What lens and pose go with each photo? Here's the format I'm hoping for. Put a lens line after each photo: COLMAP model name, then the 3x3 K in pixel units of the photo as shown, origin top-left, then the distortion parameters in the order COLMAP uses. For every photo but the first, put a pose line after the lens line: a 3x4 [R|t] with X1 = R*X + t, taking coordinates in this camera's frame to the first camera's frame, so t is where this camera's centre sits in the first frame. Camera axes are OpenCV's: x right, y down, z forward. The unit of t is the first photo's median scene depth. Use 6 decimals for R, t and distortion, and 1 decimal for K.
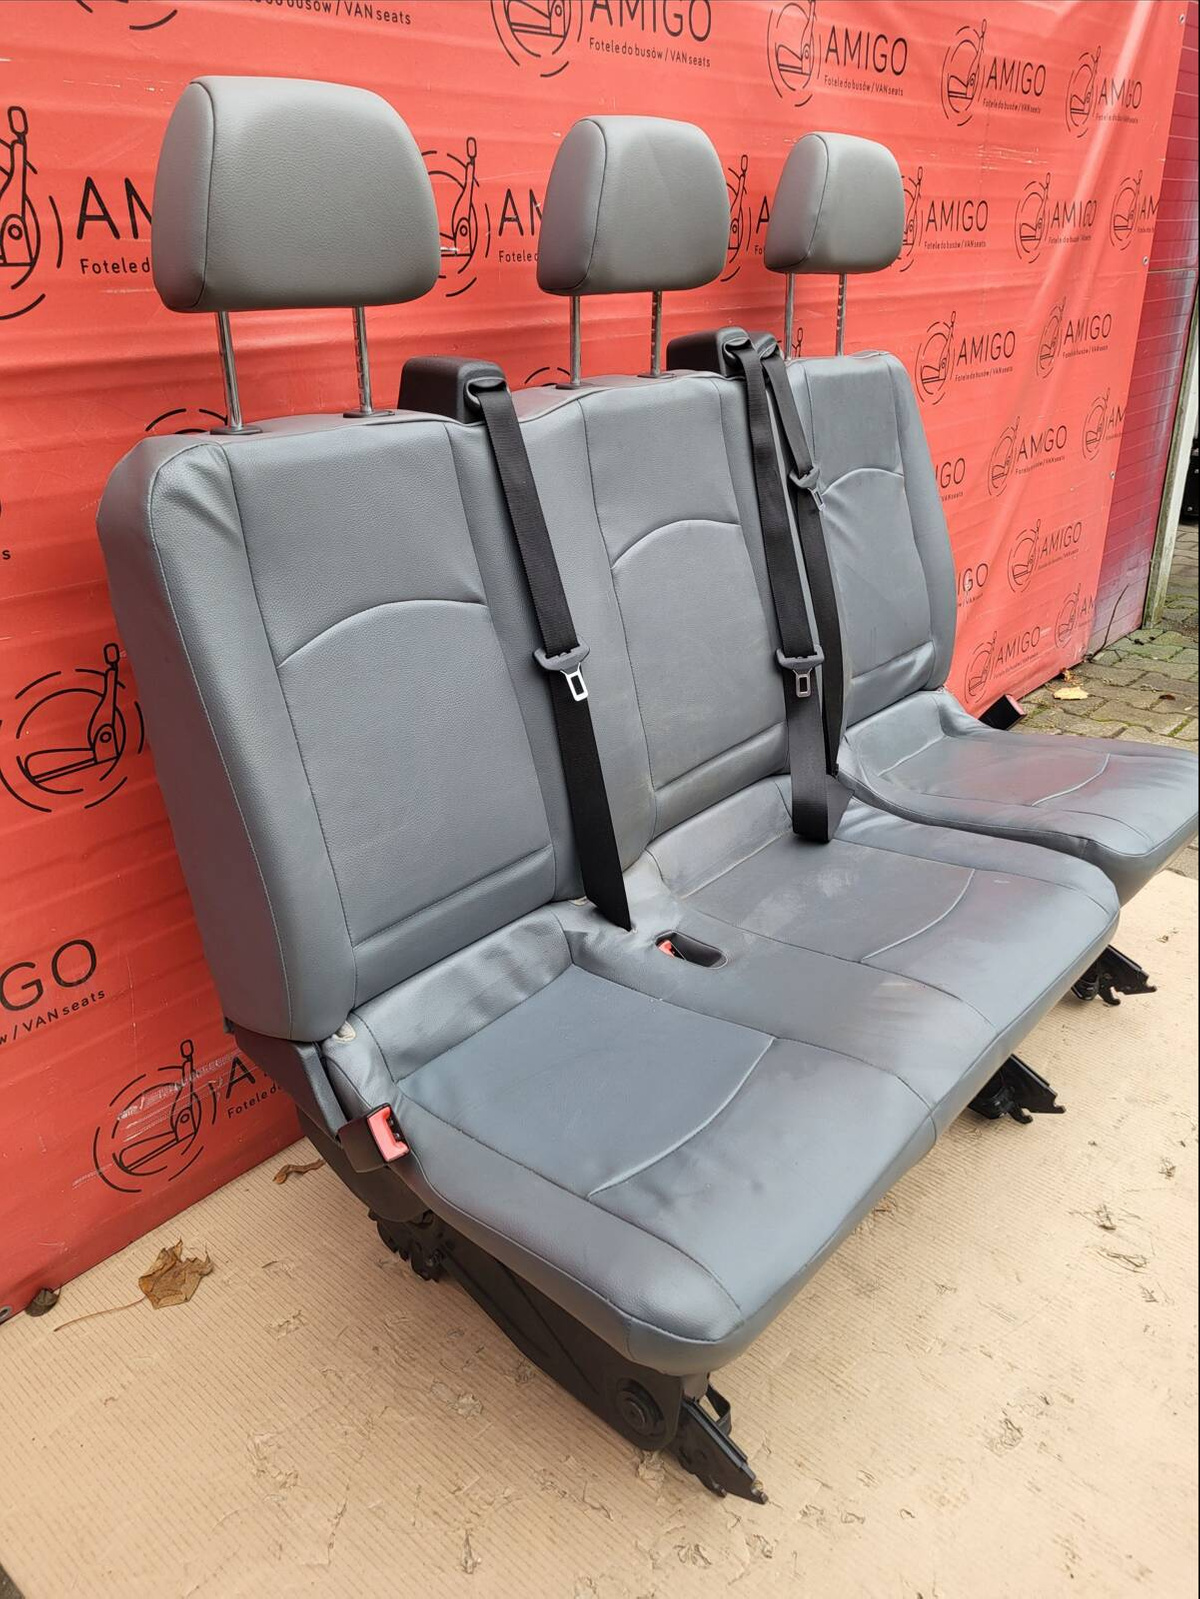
lens RADIAL K [[1208.8, 0, 606.4], [0, 1208.8, 778.2], [0, 0, 1]] dist [0.032747, -0.020454]
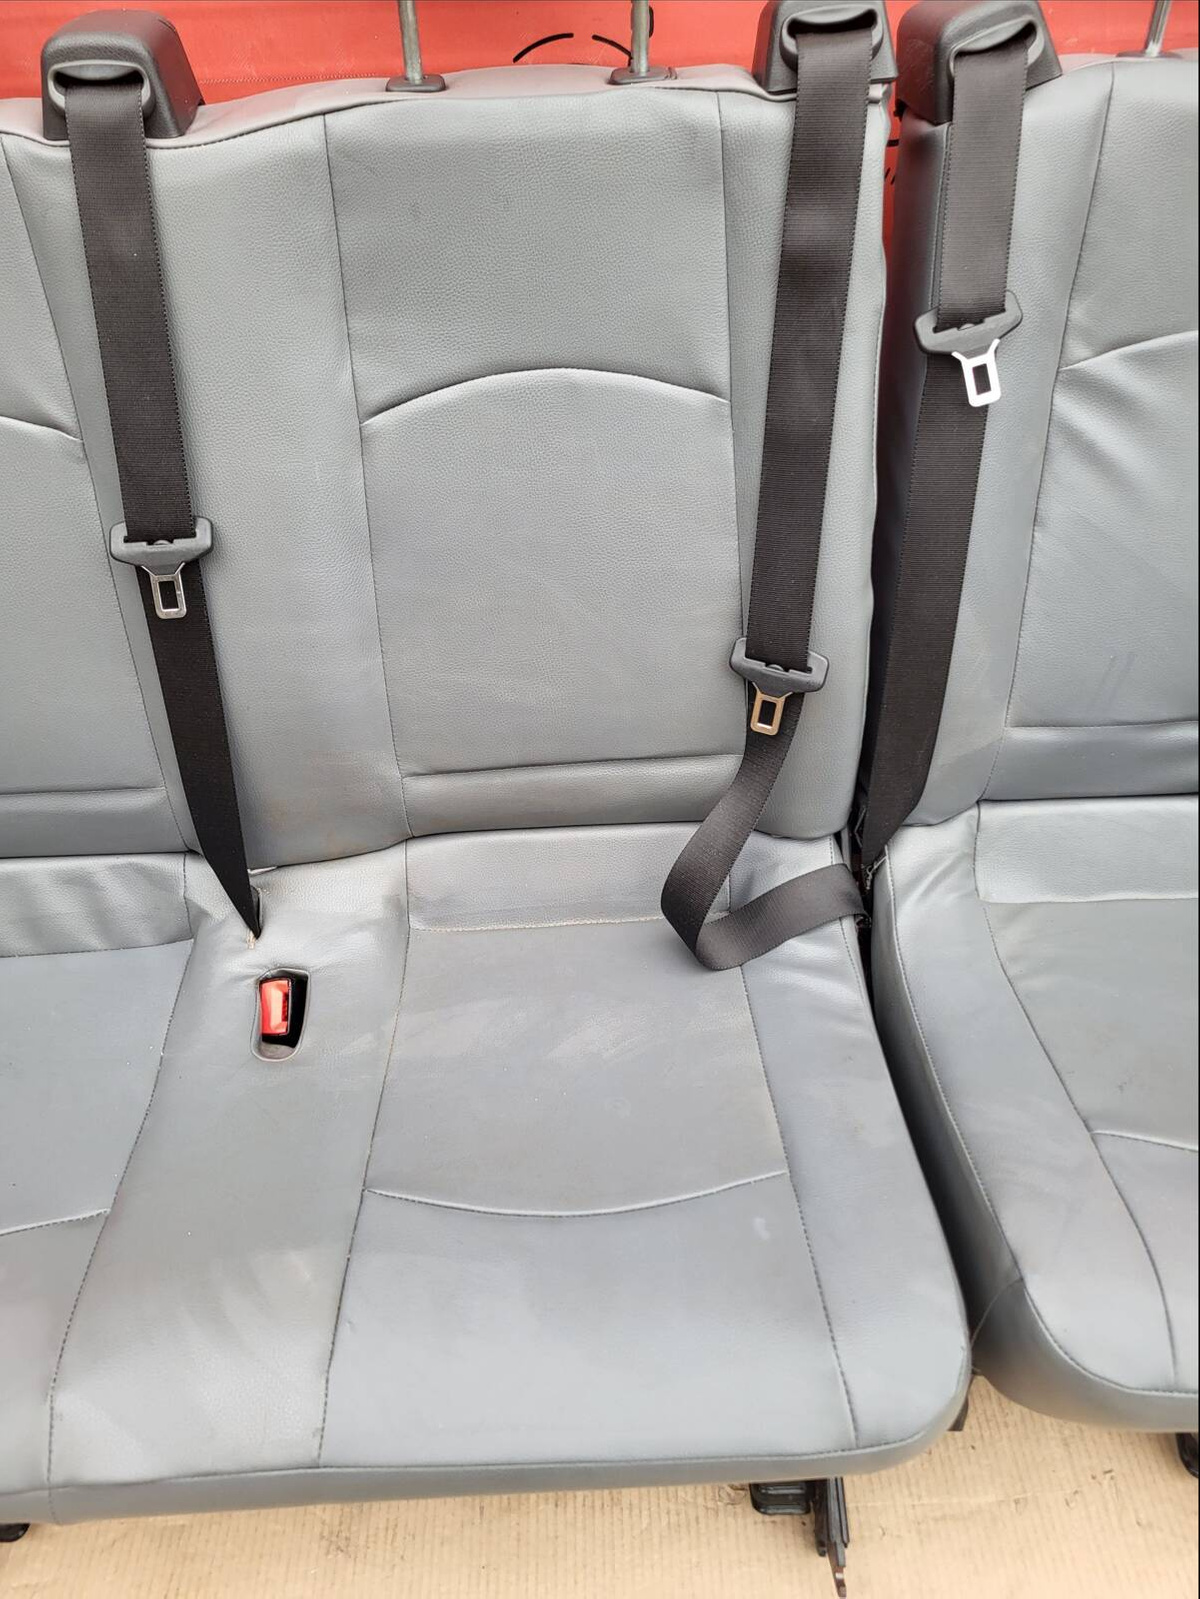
lens RADIAL K [[1208.8, 0, 606.4], [0, 1208.8, 778.2], [0, 0, 1]] dist [0.032747, -0.020454]
pose [[0.675364, 0.454878, -0.580491, 0.548040], [-0.271489, 0.885195, 0.377788, -0.293801], [0.685695, -0.097548, 0.721323, 0.659026]]
